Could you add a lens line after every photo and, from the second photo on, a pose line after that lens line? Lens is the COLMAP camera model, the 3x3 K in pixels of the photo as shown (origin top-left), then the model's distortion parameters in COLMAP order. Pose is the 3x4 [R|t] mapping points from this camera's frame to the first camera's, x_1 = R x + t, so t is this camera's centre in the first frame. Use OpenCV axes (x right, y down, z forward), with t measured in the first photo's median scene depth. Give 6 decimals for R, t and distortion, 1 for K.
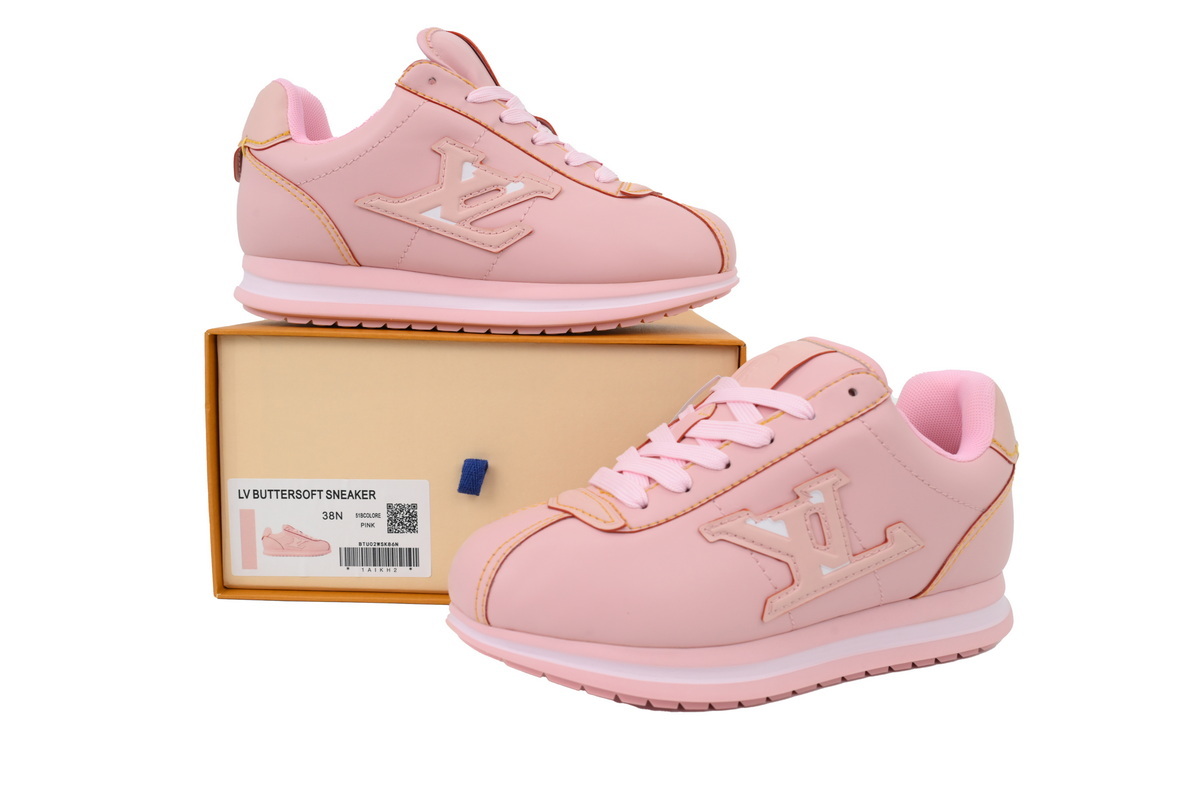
lens RADIAL K [[1076.1, 0, 600.0], [0, 1076.1, 400.0], [0, 0, 1]] dist [-0.002820, -0.000929]
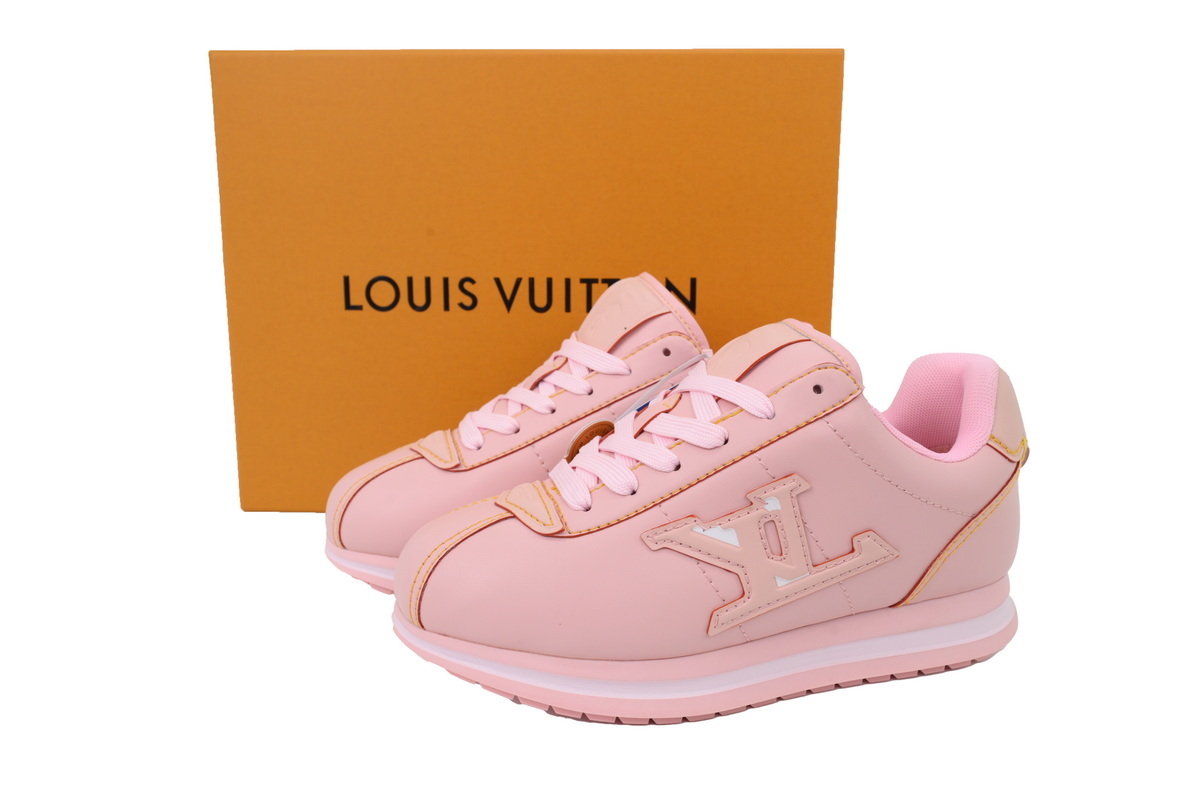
lens RADIAL K [[1076.1, 0, 600.0], [0, 1076.1, 400.0], [0, 0, 1]] dist [-0.002820, -0.000929]
pose [[0.992031, 0.013006, -0.125320, 0.168215], [-0.002653, 0.996594, 0.082427, -0.073758], [0.125965, -0.081438, 0.988686, 0.075545]]
